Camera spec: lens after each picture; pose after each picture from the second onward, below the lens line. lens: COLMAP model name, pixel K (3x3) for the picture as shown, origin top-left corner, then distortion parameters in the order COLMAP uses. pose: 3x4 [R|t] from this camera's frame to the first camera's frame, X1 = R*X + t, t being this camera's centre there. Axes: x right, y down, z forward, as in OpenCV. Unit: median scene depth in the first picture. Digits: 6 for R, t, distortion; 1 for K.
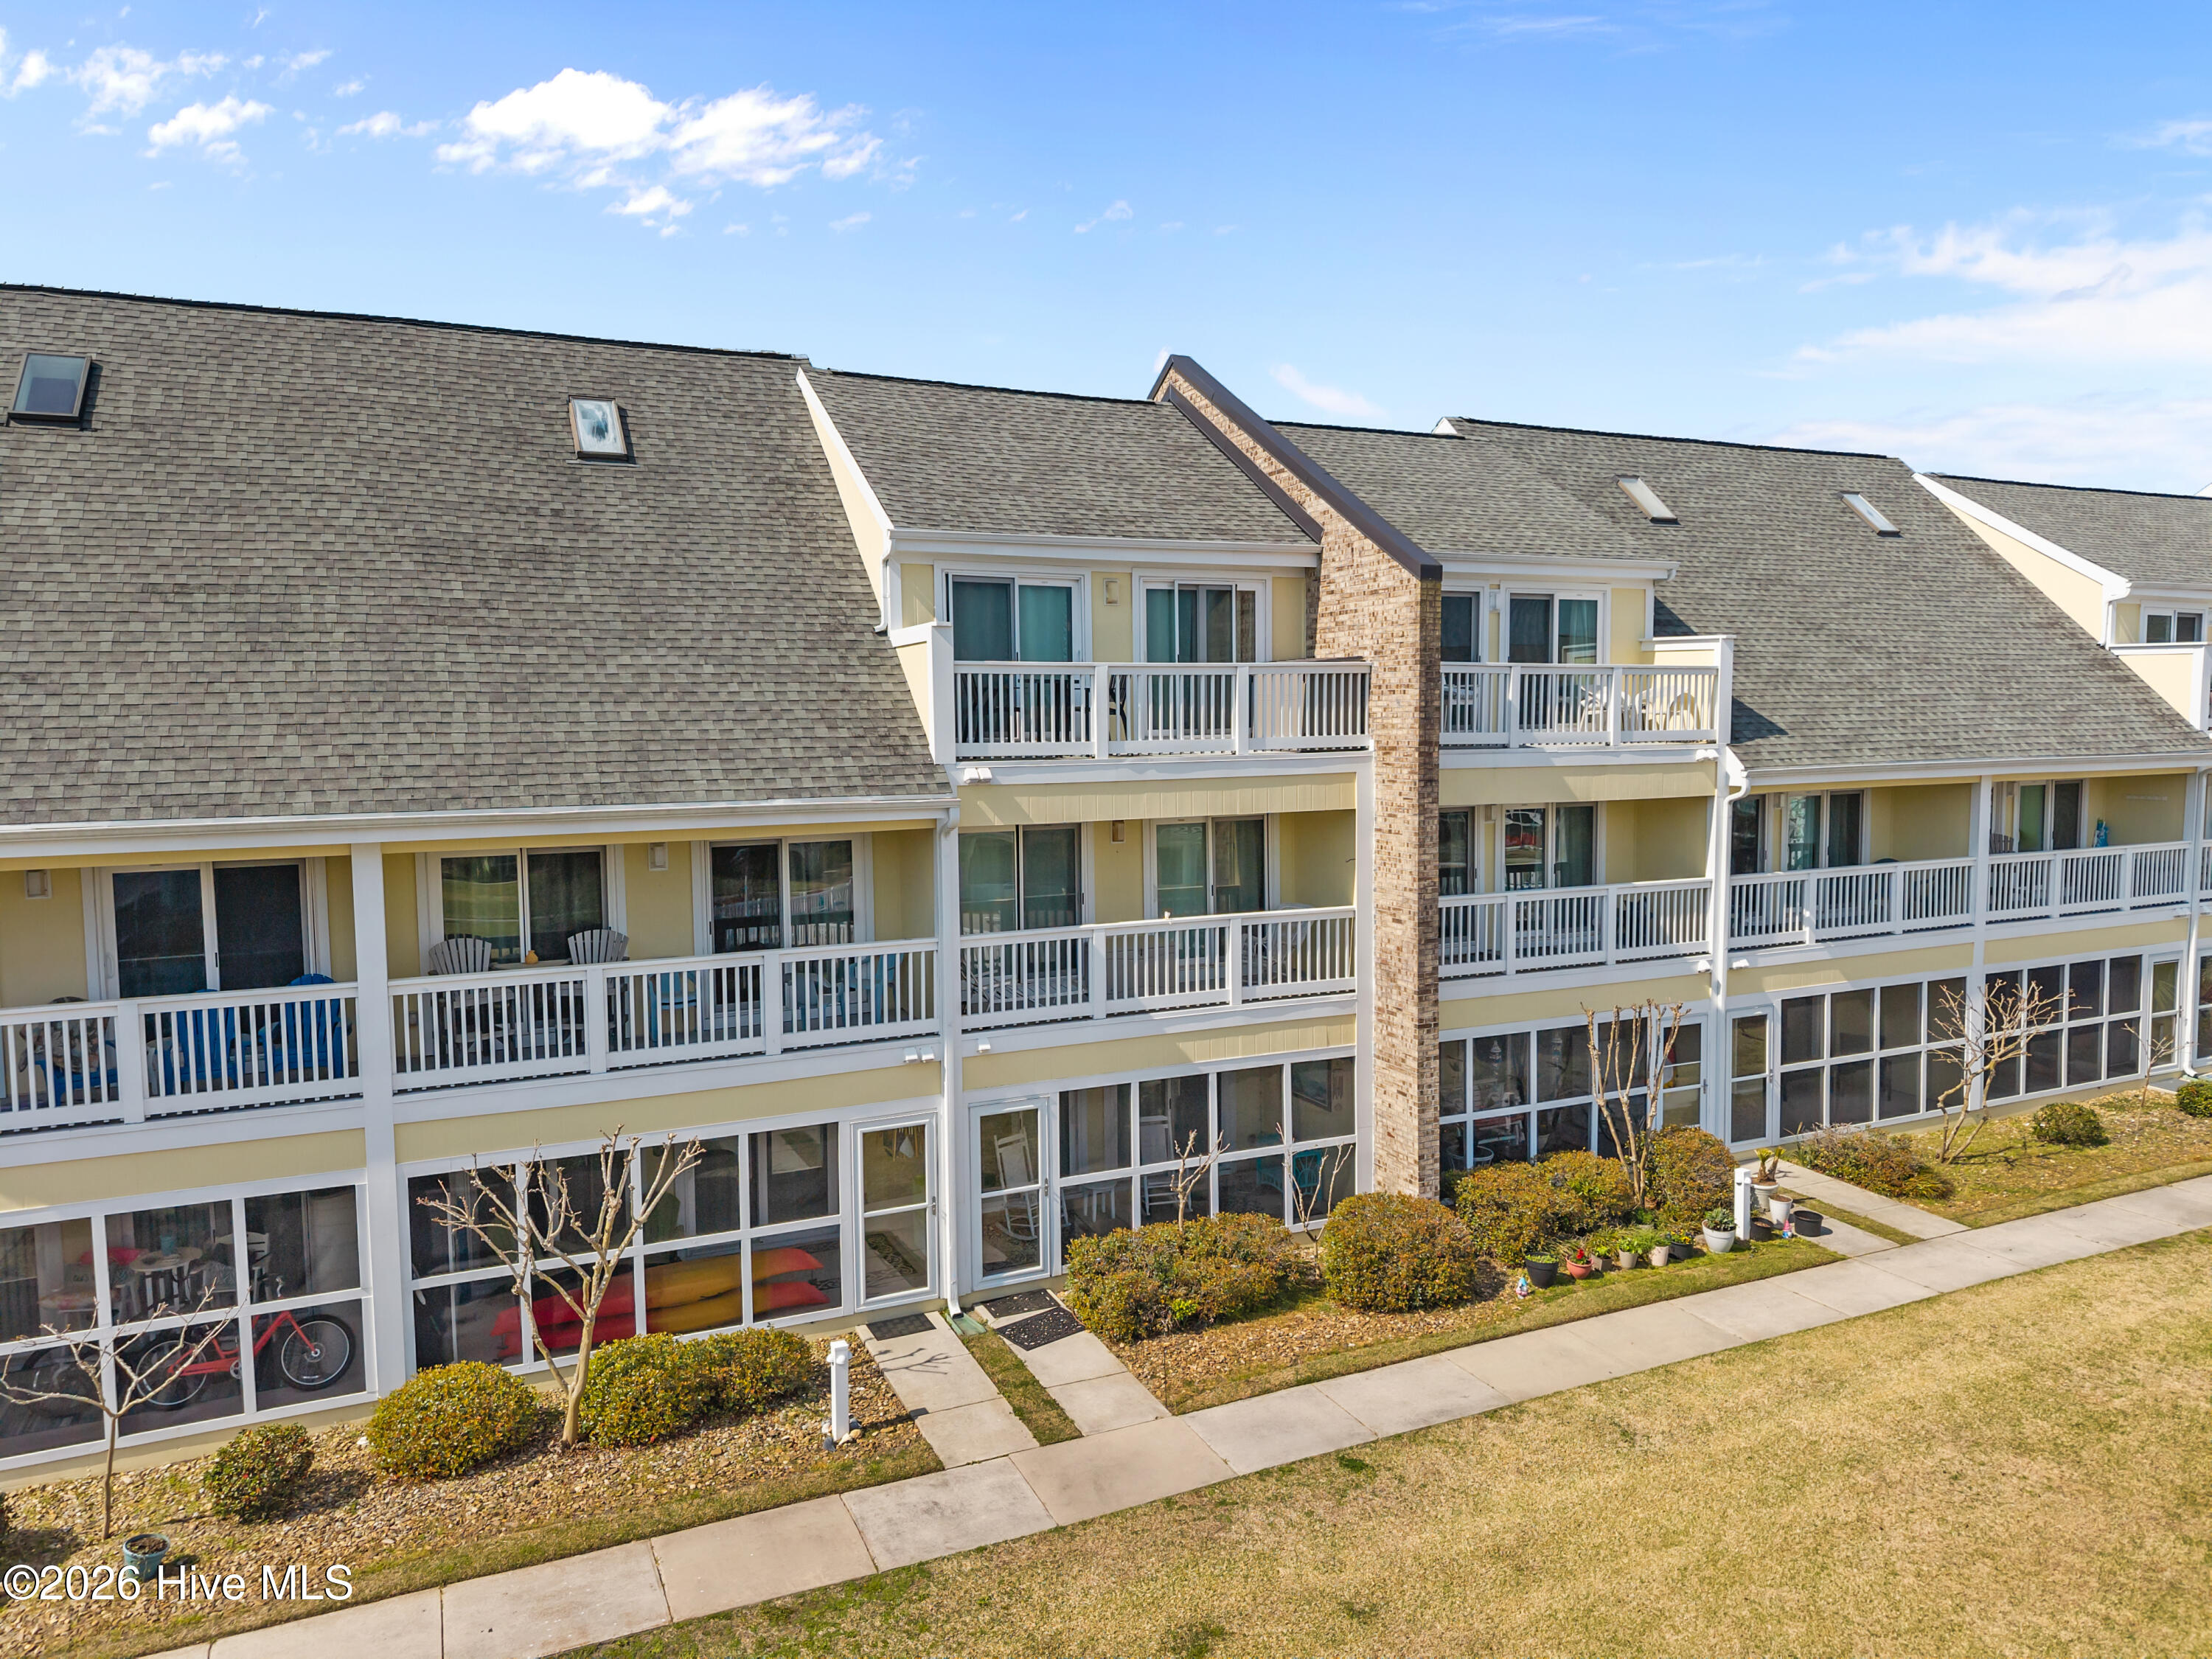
lens RADIAL K [[1514.2, 0, 1106.0], [0, 1514.2, 829.5], [0, 0, 1]] dist [0.002443, -0.002291]
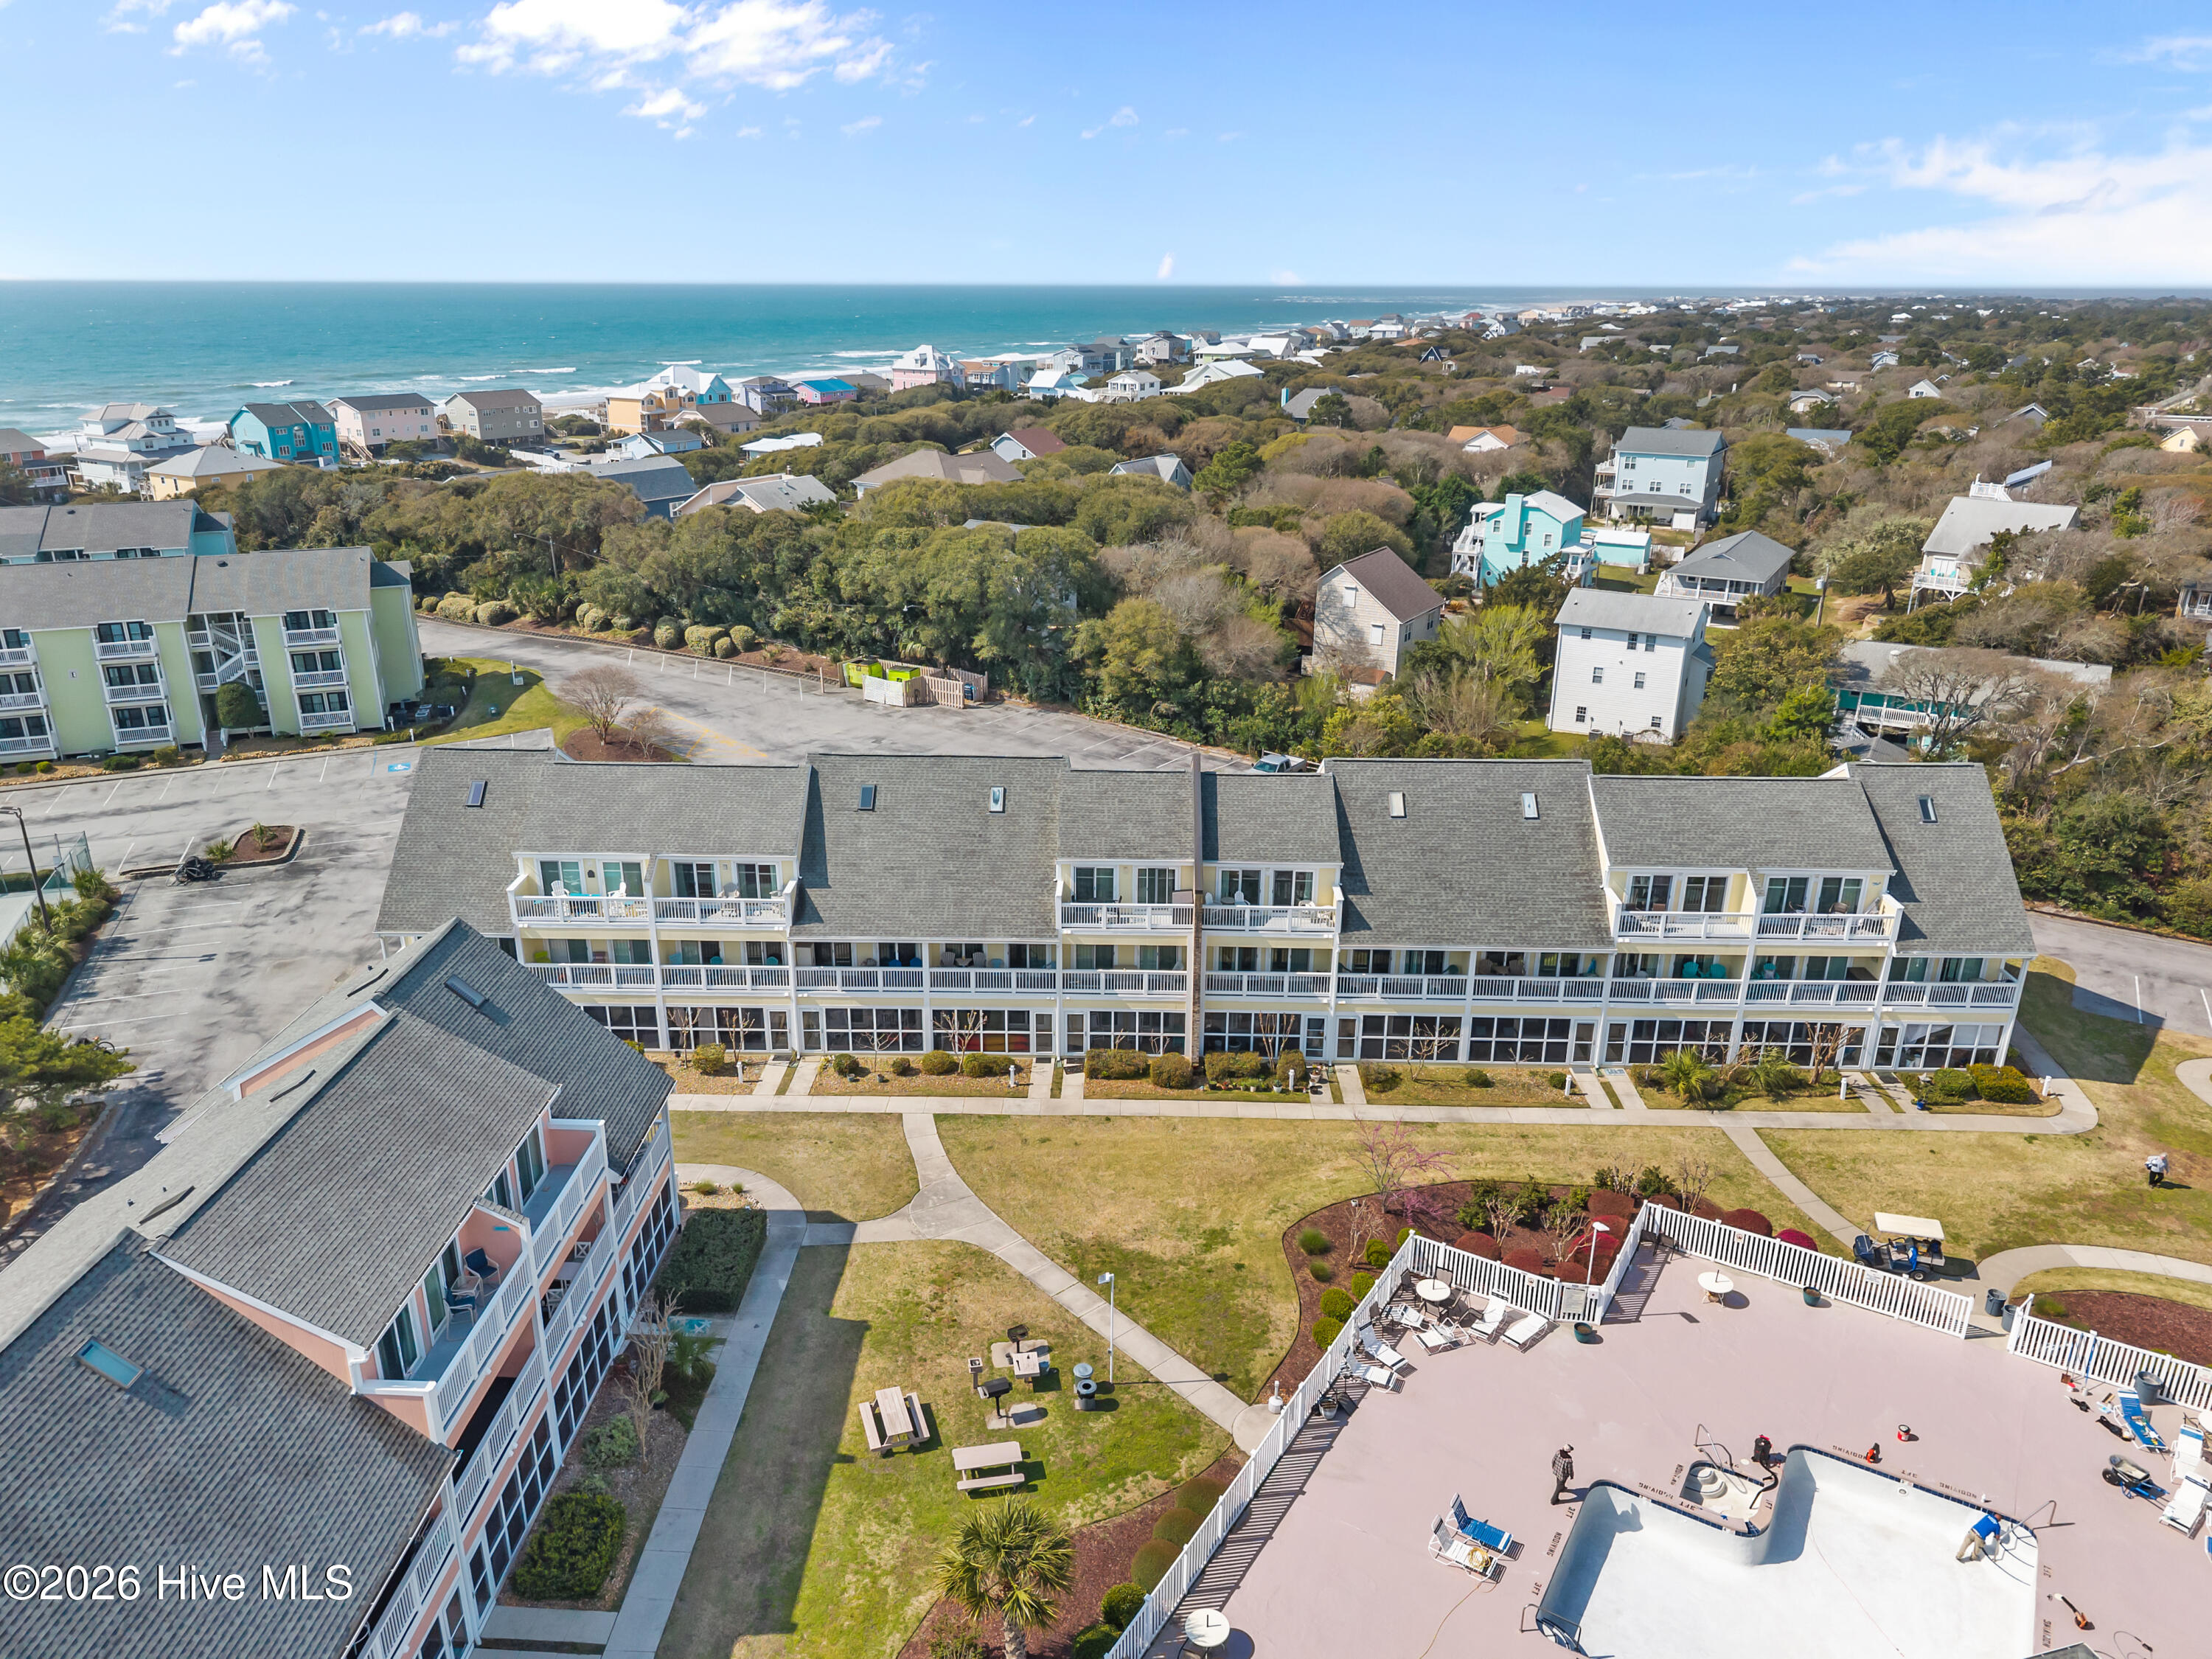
lens RADIAL K [[1514.2, 0, 1106.0], [0, 1514.2, 829.5], [0, 0, 1]] dist [0.002443, -0.002291]
pose [[0.889347, 0.170439, -0.424278, 1.494566], [-0.047501, 0.957346, 0.285012, -1.306170], [0.454758, -0.233321, 0.859509, -2.063521]]
